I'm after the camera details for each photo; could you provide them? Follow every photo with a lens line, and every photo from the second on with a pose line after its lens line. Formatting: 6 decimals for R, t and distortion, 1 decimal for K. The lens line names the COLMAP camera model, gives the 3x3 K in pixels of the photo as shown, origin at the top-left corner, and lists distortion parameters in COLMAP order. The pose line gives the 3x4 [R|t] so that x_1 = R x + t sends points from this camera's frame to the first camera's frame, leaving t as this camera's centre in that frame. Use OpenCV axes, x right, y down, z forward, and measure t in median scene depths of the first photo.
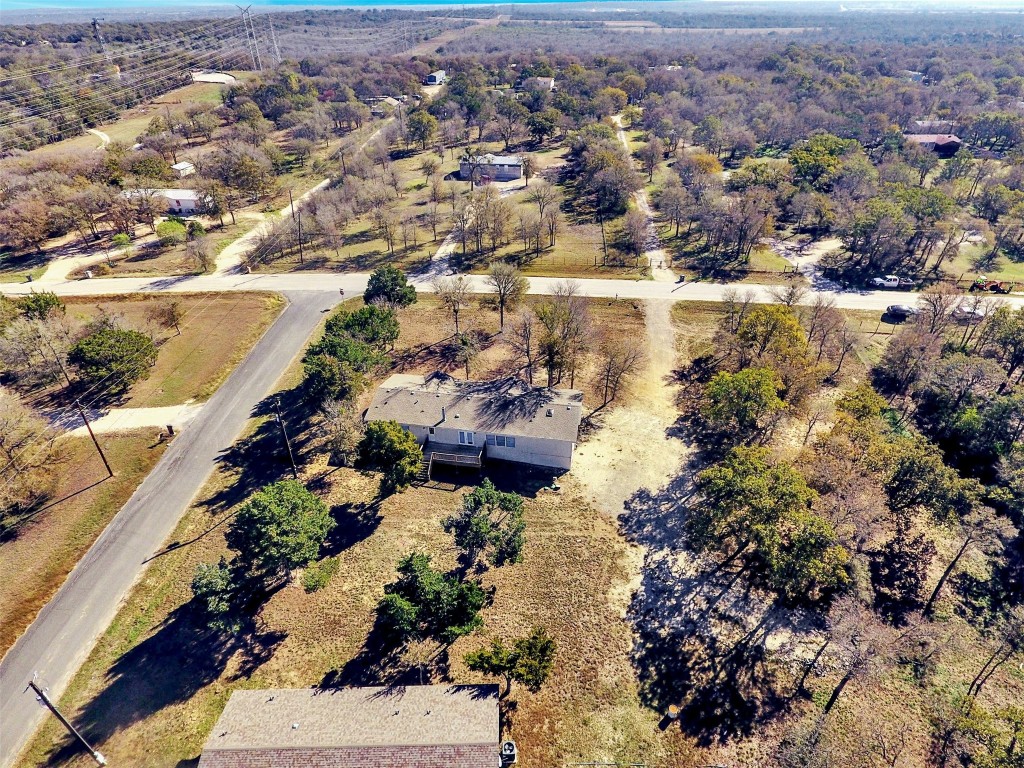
lens RADIAL K [[604.1, 0, 515.1], [0, 604.1, 383.0], [0, 0, 1]] dist [-0.003106, -0.002335]
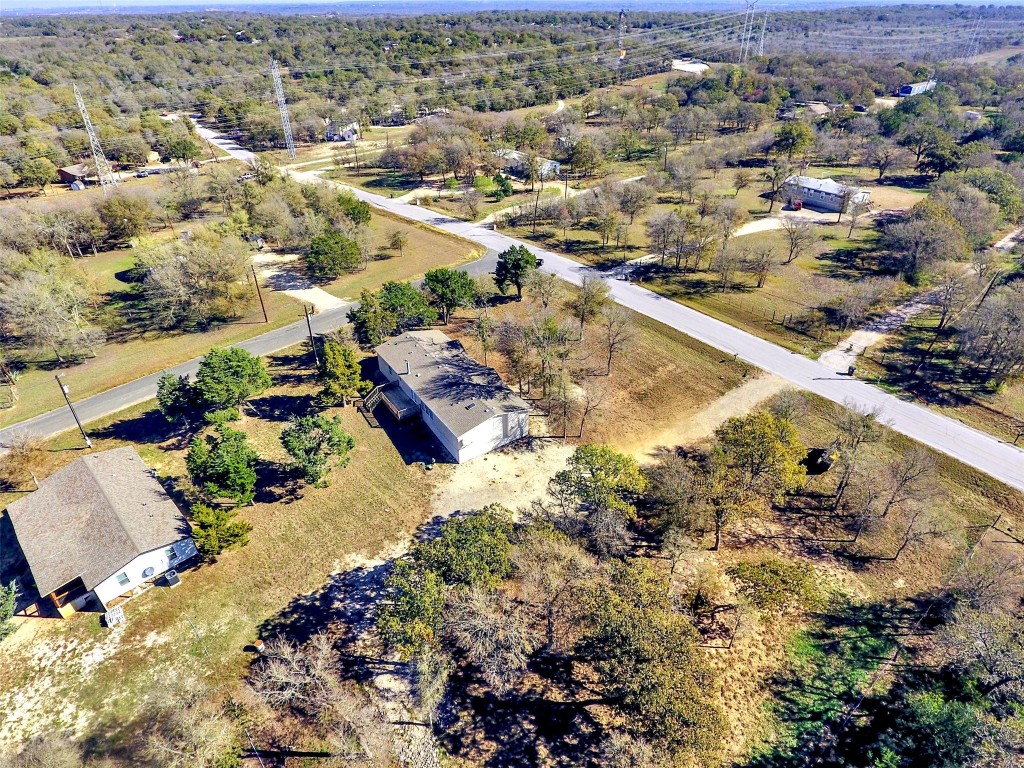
lens RADIAL K [[604.1, 0, 511.6], [0, 604.1, 385.0], [0, 0, 1]] dist [-0.003106, -0.002335]
pose [[0.688759, 0.397911, -0.606034, 0.630885], [-0.390663, 0.907880, 0.152108, -0.148337], [0.610731, 0.131989, 0.780760, 0.201387]]
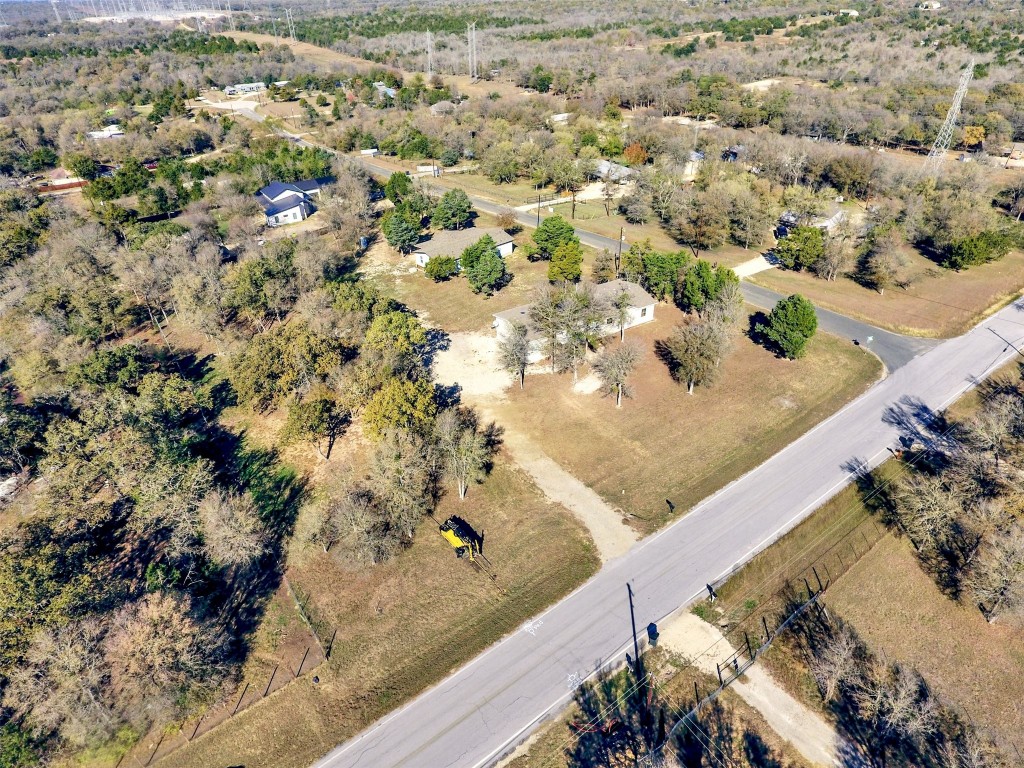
lens RADIAL K [[604.1, 0, 514.8], [0, 604.1, 384.9], [0, 0, 1]] dist [-0.003106, -0.002335]
pose [[-0.759533, 0.384213, -0.524872, 0.733283], [-0.326951, 0.472072, 0.818689, -0.849076], [0.562328, 0.793428, -0.232935, 1.253805]]
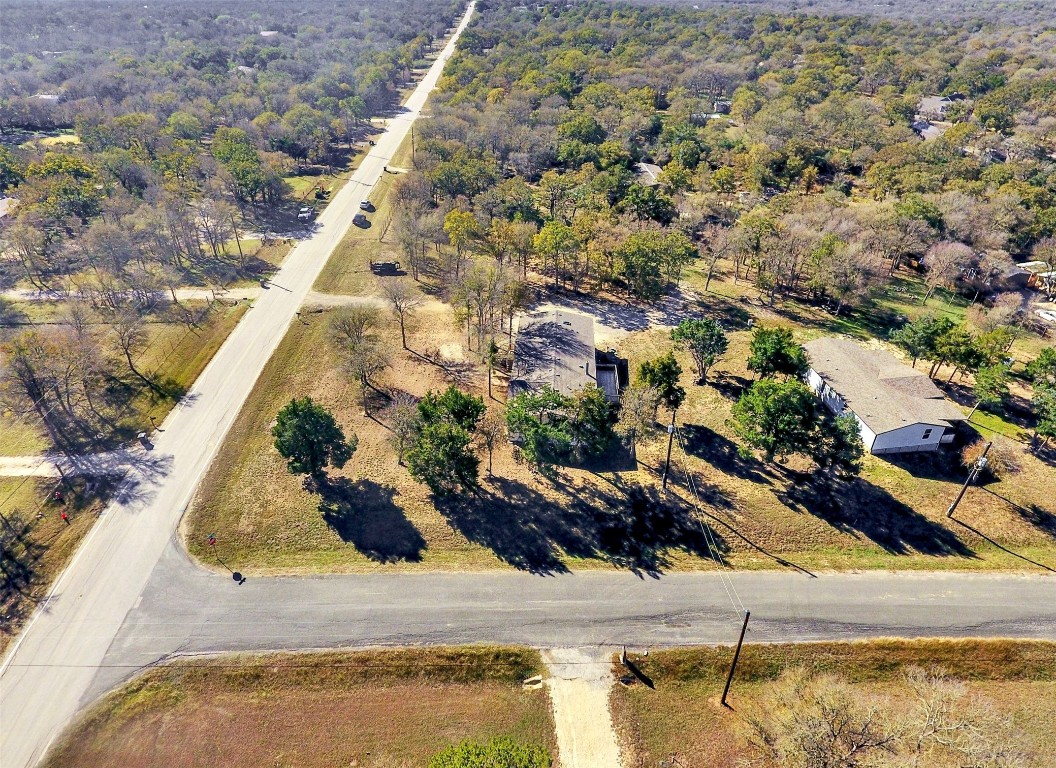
lens RADIAL K [[628.1, 0, 526.4], [0, 628.1, 387.0], [0, 0, 1]] dist [-0.005483, 0.000837]
pose [[-0.121734, -0.546238, 0.828737, -0.907297], [0.535429, 0.666905, 0.518222, -0.486822], [-0.835761, 0.506815, 0.211286, 0.762253]]
